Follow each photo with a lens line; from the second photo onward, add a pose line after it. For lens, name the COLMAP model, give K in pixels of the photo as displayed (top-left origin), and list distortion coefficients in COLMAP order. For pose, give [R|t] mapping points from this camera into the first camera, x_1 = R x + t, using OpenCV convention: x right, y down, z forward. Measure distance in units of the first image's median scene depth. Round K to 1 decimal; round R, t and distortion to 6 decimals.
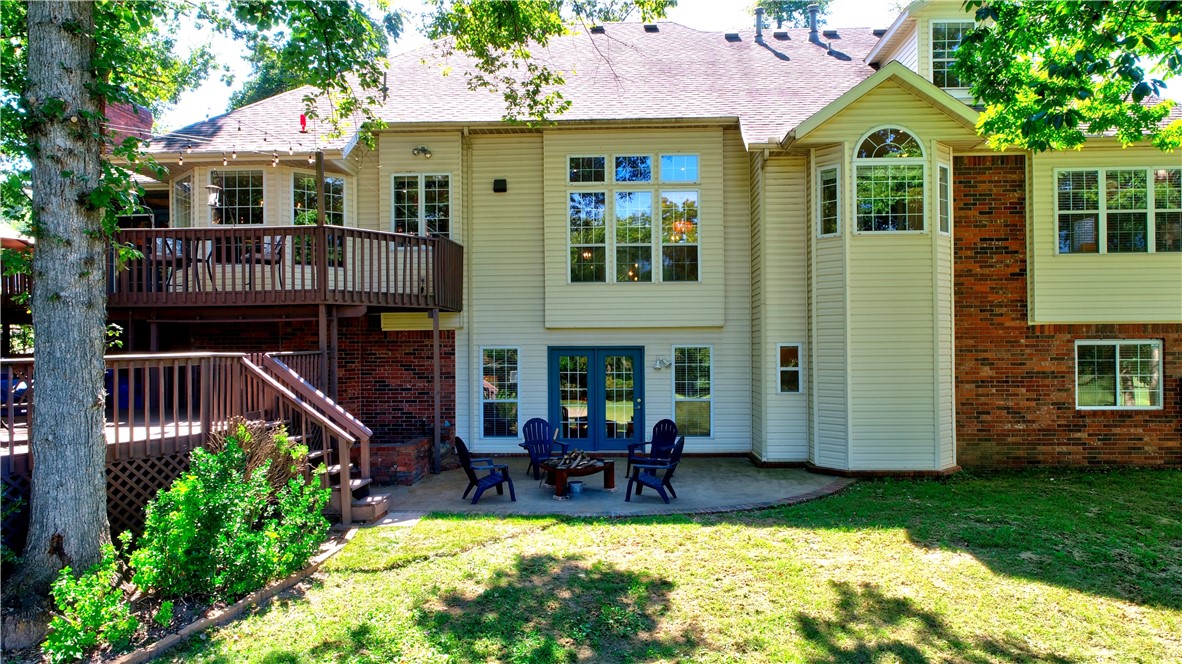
lens RADIAL K [[778.6, 0, 586.5], [0, 778.6, 344.5], [0, 0, 1]] dist [-0.028636, -0.001486]
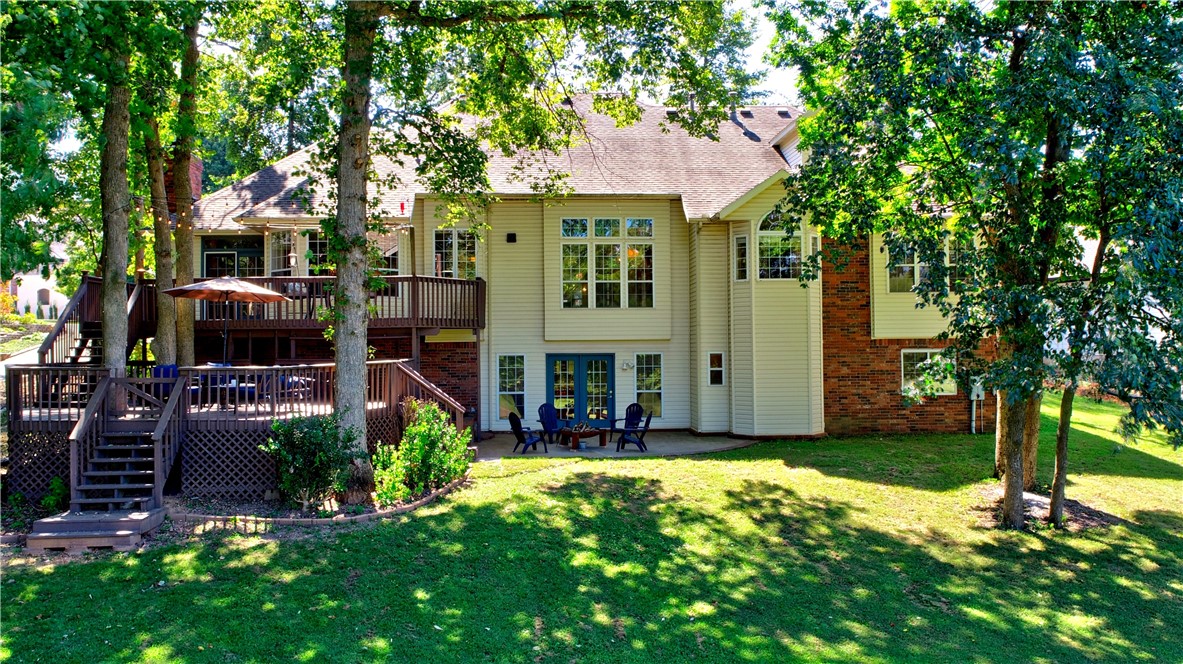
lens RADIAL K [[856.1, 0, 591.5], [0, 856.1, 332.0], [0, 0, 1]] dist [0.001095, -0.000264]
pose [[0.992574, 0.001374, 0.121637, -0.173231], [0.000661, 0.999861, -0.016689, -0.011878], [-0.121643, 0.016645, 0.992434, -0.592421]]
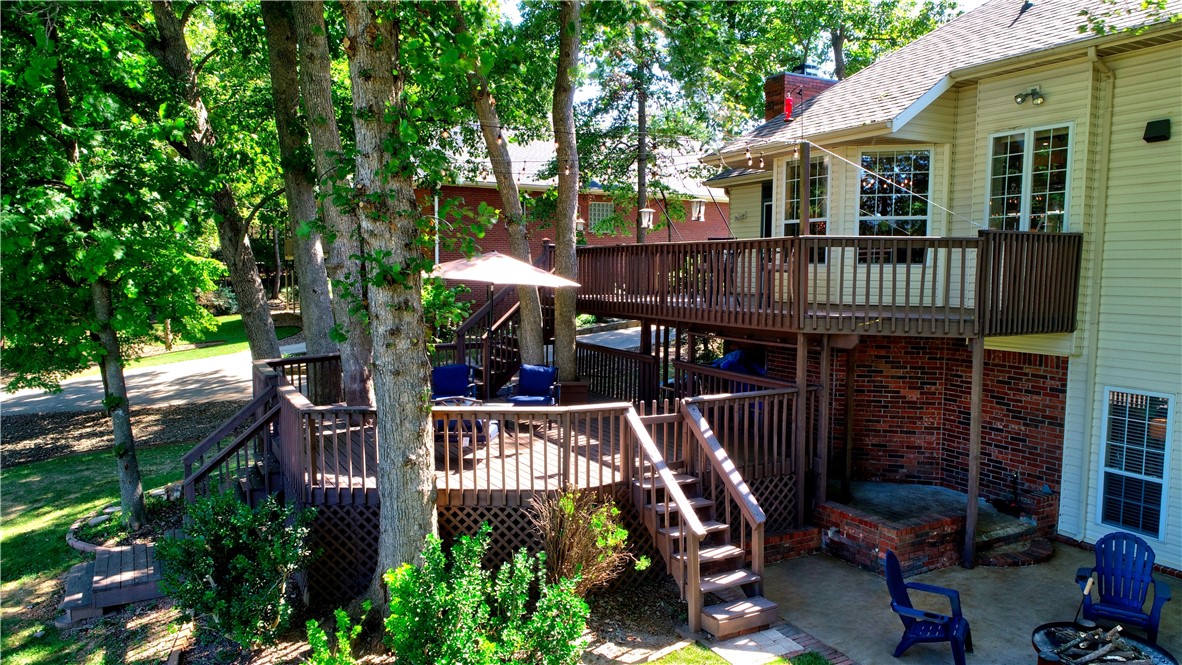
lens RADIAL K [[778.6, 0, 586.5], [0, 778.6, 345.0], [0, 0, 1]] dist [-0.028636, -0.001486]
pose [[0.518848, 0.092485, -0.849849, 0.203039], [-0.014586, 0.994944, 0.099370, -0.100059], [0.854742, -0.039162, 0.517574, 0.331628]]
